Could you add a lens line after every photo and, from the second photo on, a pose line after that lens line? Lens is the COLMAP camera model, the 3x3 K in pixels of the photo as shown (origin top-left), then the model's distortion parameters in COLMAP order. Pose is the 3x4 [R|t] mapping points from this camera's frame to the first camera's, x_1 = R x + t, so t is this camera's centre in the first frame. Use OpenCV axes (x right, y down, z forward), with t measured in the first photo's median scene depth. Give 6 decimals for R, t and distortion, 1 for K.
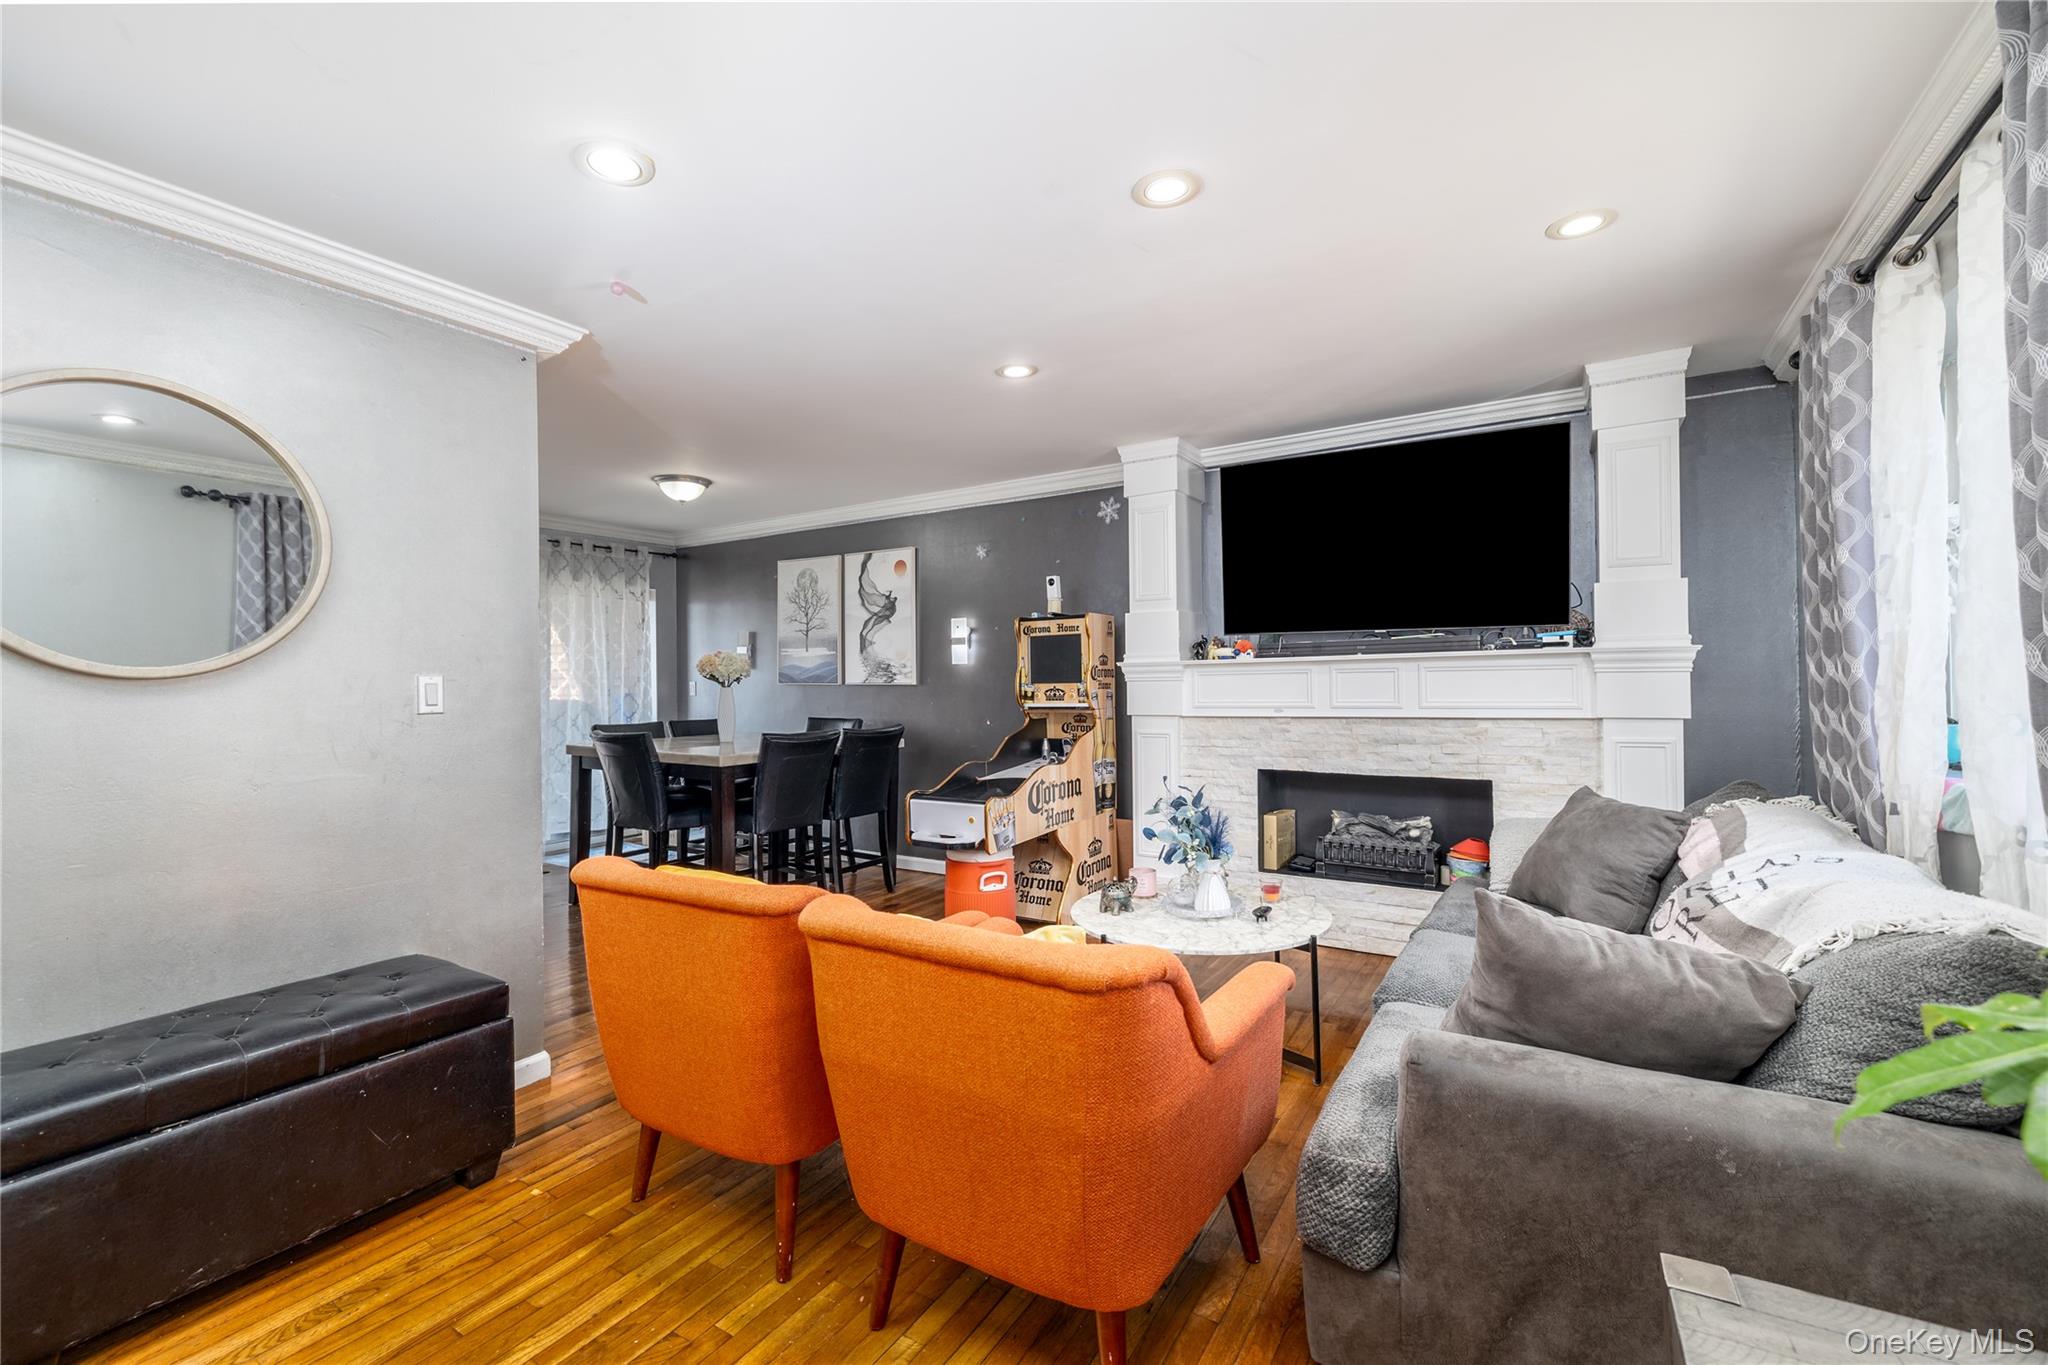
lens RADIAL K [[849.6, 0, 1026.7], [0, 849.6, 678.8], [0, 0, 1]] dist [0.004647, 0.000246]
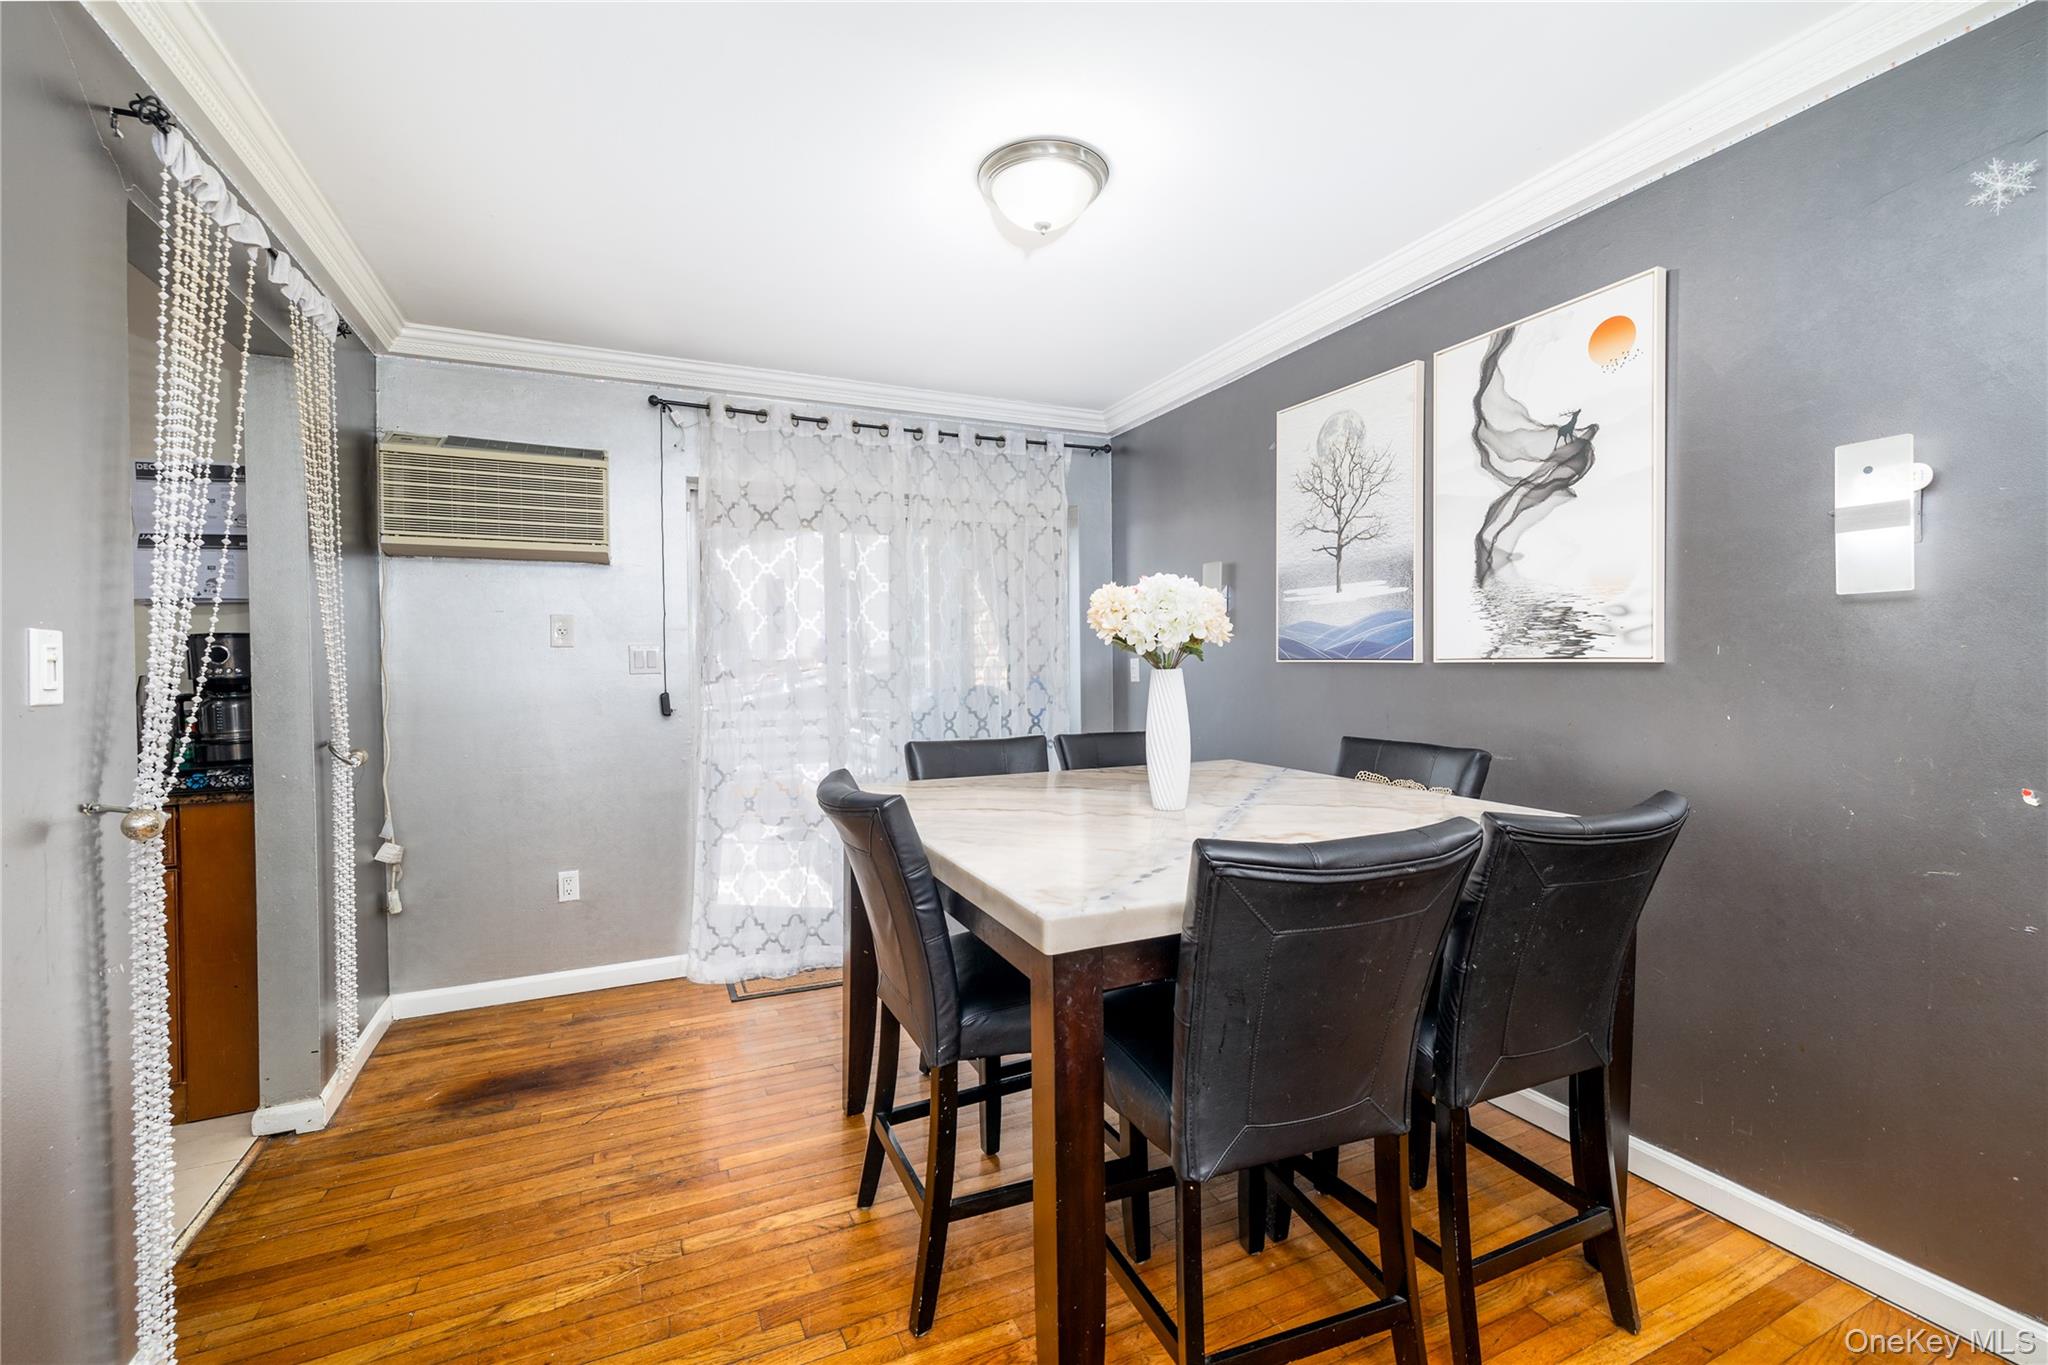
lens RADIAL K [[849.6, 0, 1024.4], [0, 849.6, 674.6], [0, 0, 1]] dist [0.004647, 0.000246]
pose [[0.832493, 0.005127, -0.554012, -0.150034], [0.003899, 0.999878, 0.015111, 0.005818], [0.554022, -0.014740, 0.832372, 0.538807]]
